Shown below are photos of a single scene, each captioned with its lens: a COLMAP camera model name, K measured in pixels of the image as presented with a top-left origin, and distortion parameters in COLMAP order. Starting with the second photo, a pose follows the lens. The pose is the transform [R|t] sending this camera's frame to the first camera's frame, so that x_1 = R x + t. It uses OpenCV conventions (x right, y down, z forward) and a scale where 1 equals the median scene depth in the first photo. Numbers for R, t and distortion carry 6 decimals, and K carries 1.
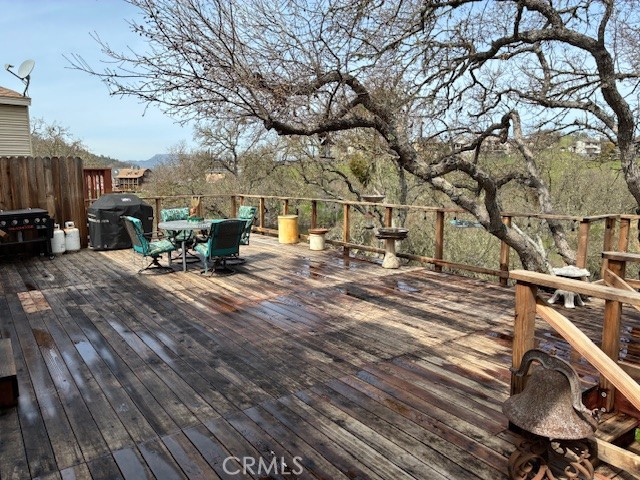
lens RADIAL K [[483.0, 0, 310.8], [0, 483.0, 235.2], [0, 0, 1]] dist [0.003379, -0.002335]
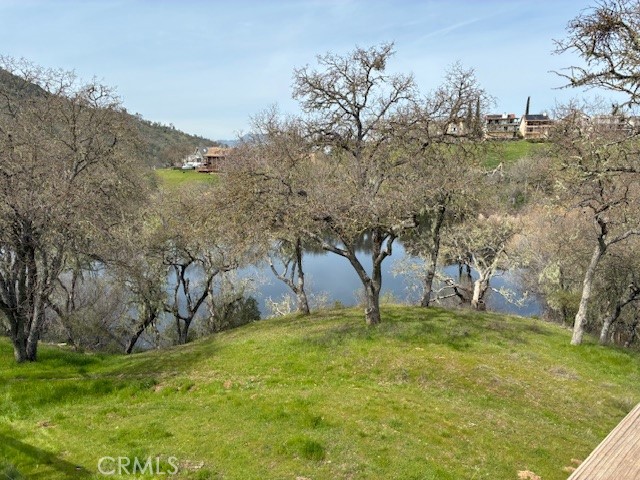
lens RADIAL K [[483.0, 0, 310.8], [0, 483.0, 235.2], [0, 0, 1]] dist [0.003379, -0.002335]
pose [[0.984934, 0.038717, -0.168540, -0.321242], [-0.031762, 0.998537, 0.043770, -0.159060], [0.169988, -0.037757, 0.984723, 1.166436]]
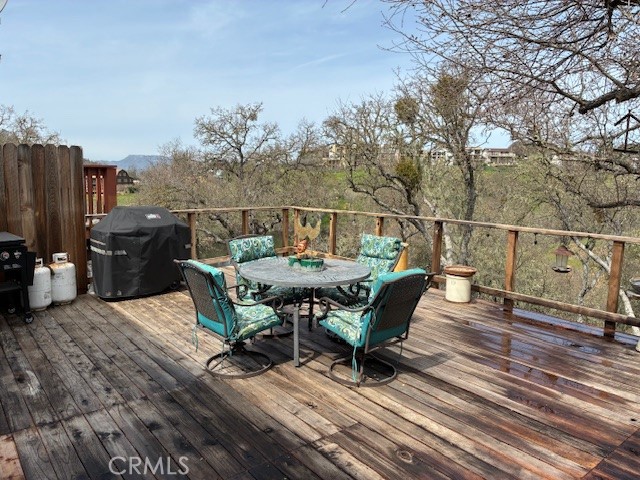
lens RADIAL K [[483.0, 0, 310.8], [0, 483.0, 235.2], [0, 0, 1]] dist [0.003379, -0.002335]
pose [[0.998448, 0.016028, 0.053341, -0.222571], [-0.015454, 0.999818, -0.011158, -0.047982], [-0.053510, 0.010316, 0.998514, 0.388183]]
